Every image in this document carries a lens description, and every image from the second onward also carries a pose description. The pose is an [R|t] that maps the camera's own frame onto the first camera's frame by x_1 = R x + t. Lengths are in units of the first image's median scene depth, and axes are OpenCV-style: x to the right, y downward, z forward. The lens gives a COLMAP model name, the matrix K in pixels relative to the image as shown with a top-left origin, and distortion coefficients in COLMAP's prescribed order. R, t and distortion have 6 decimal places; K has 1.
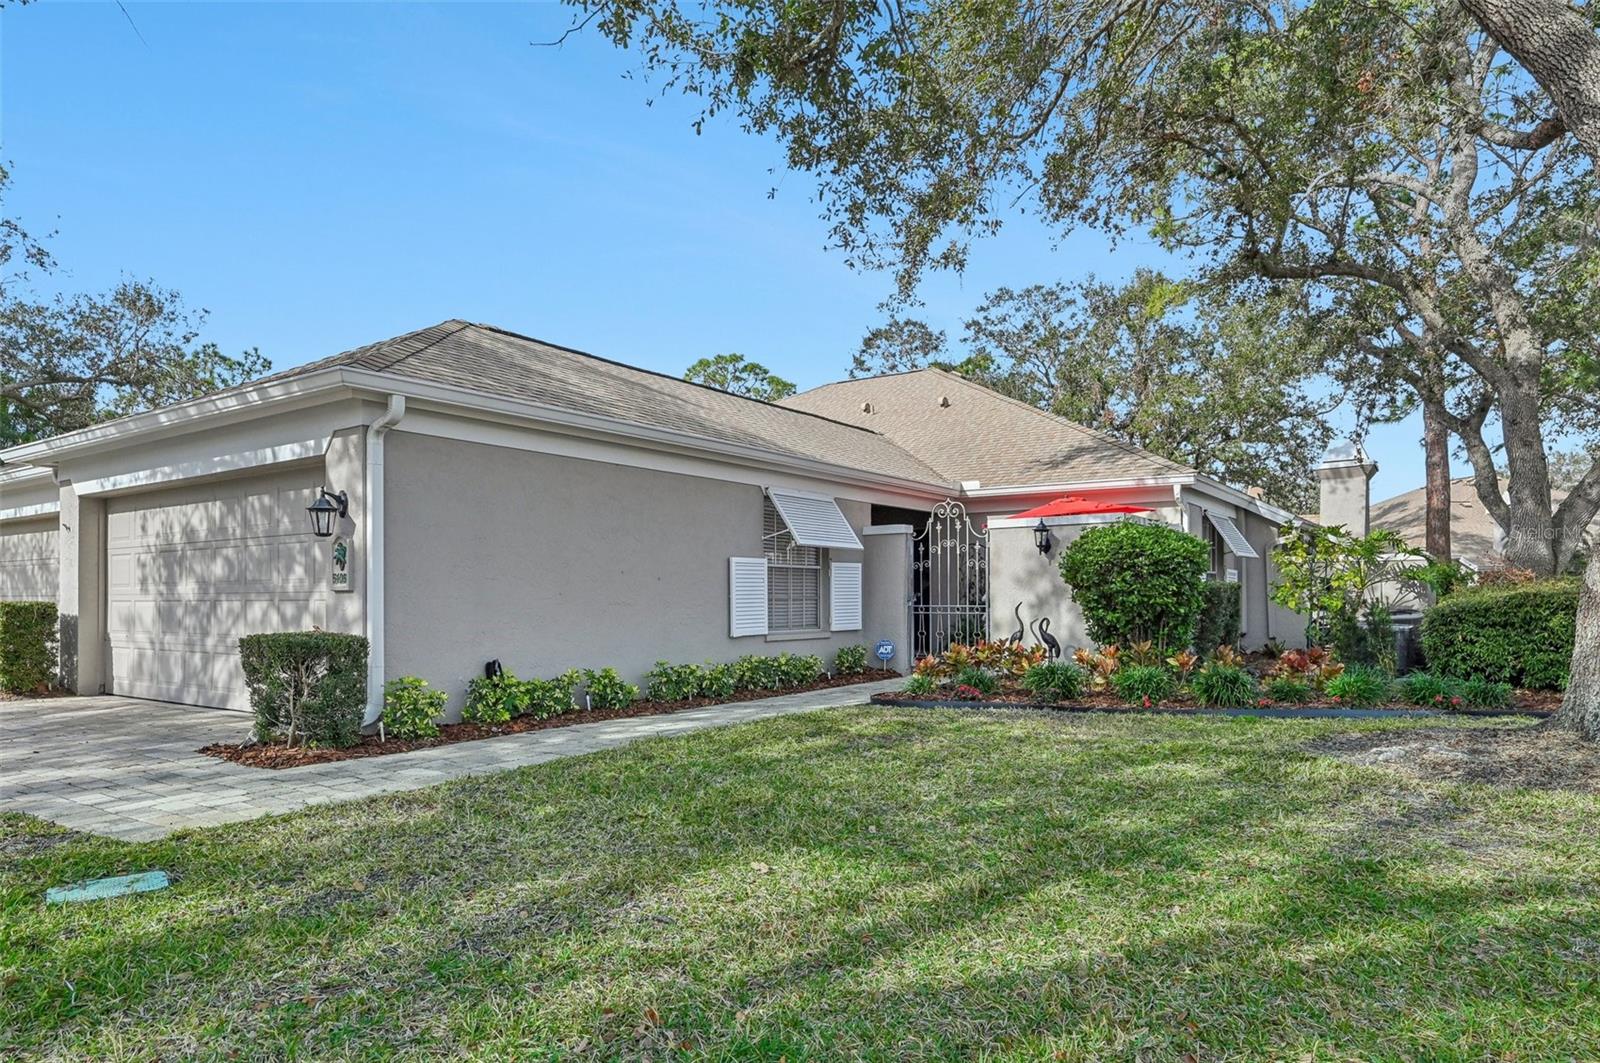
lens RADIAL K [[970.2, 0, 797.6], [0, 970.2, 582.5], [0, 0, 1]] dist [-0.003254, -0.000924]
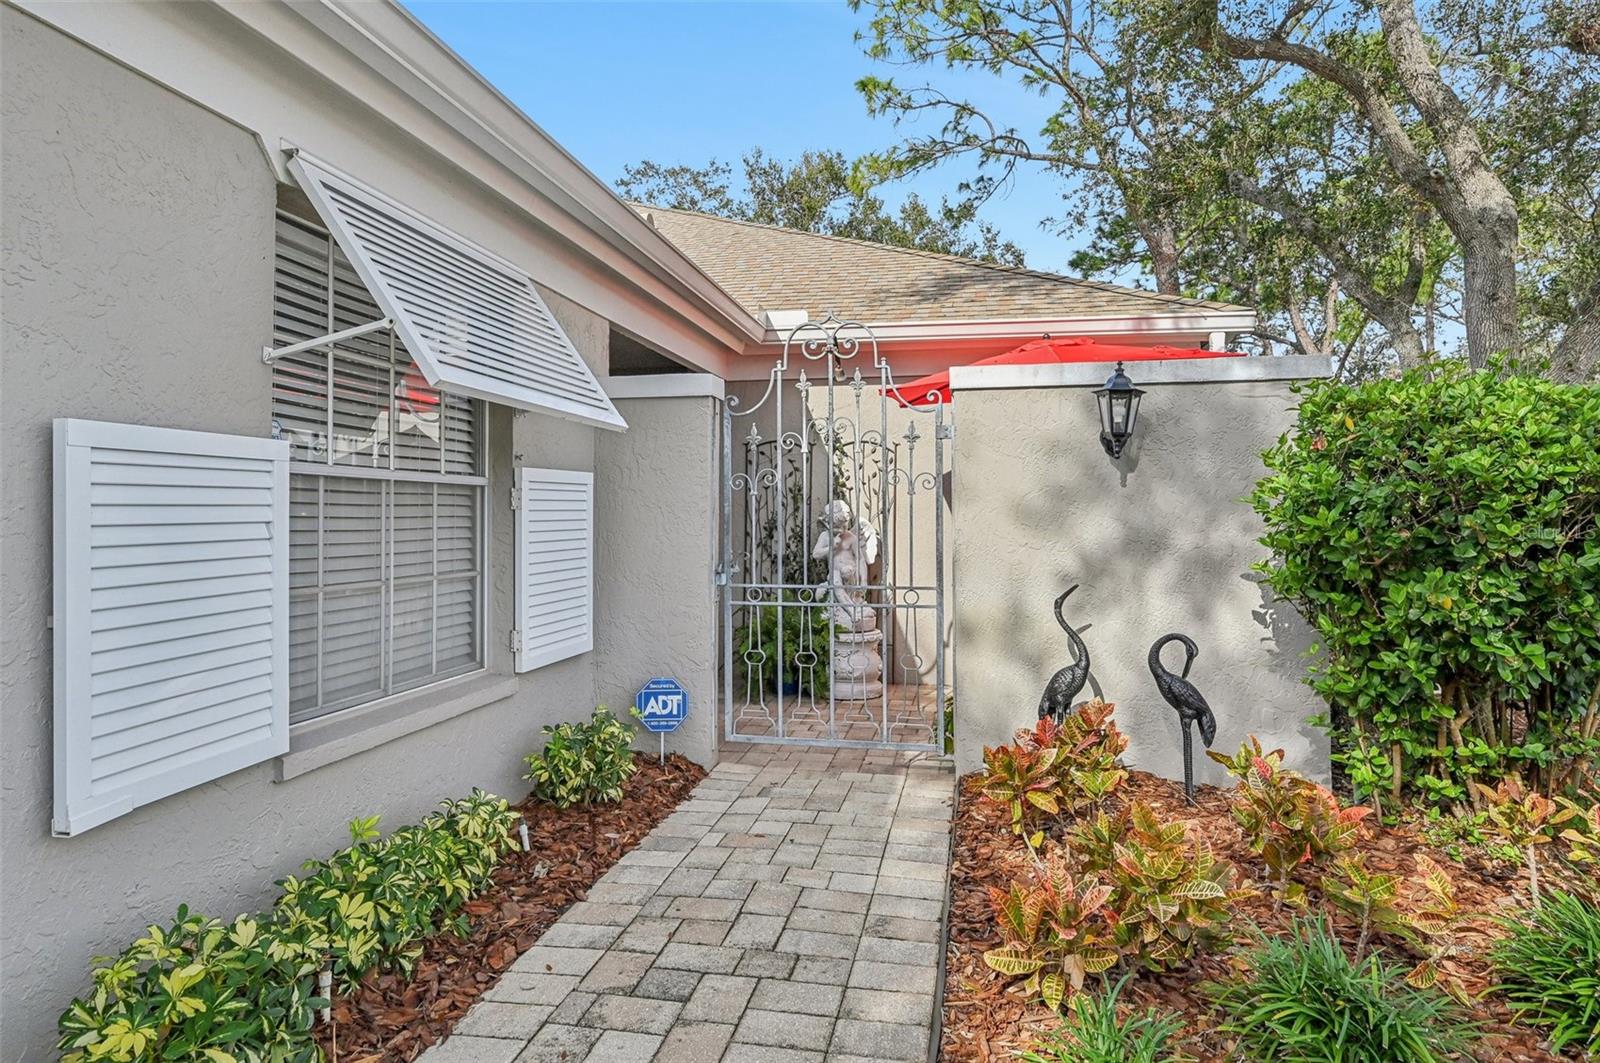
lens RADIAL K [[939.5, 0, 798.7], [0, 939.5, 508.6], [0, 0, 1]] dist [-0.001818, -0.000406]
pose [[0.912995, 0.006705, 0.407917, -0.011408], [-0.009710, 0.999939, 0.005296, -0.010892], [-0.407856, -0.008796, 0.913004, 0.797291]]
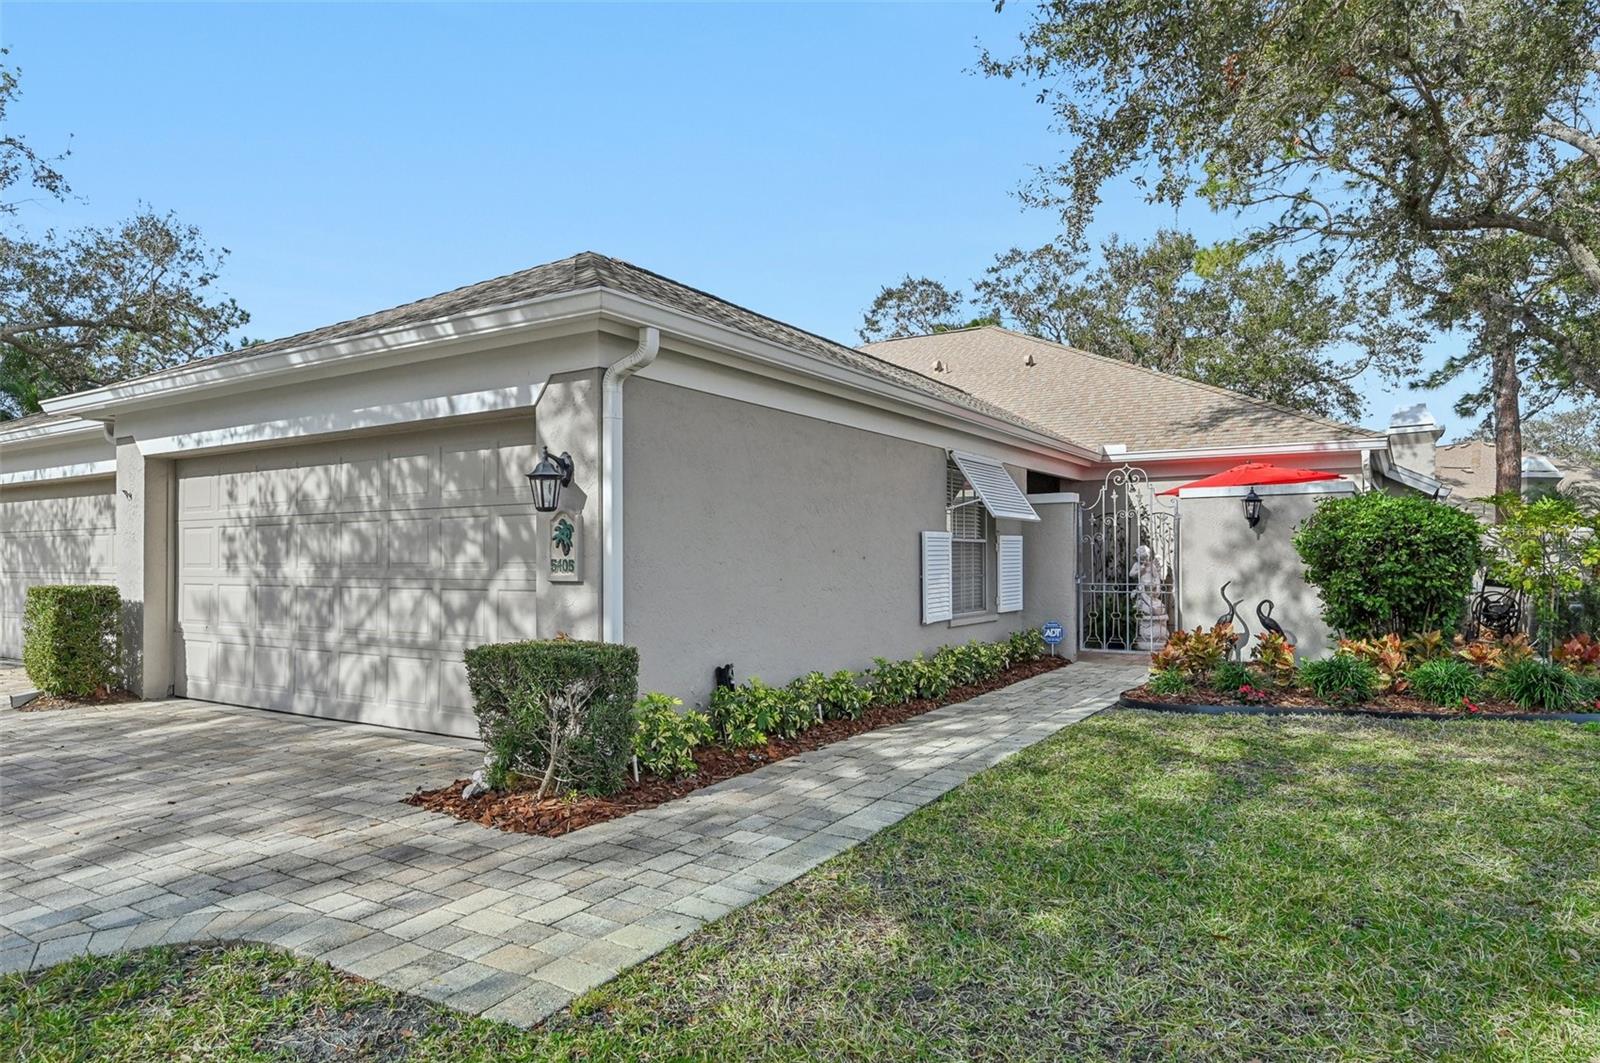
lens RADIAL K [[961.9, 0, 802.6], [0, 961.9, 534.8], [0, 0, 1]] dist [-0.002975, 0.001042]
pose [[0.998745, 0.001611, 0.050056, -0.225289], [-0.001132, 0.999953, -0.009599, -0.015017], [-0.050069, 0.009531, 0.998700, 0.158443]]
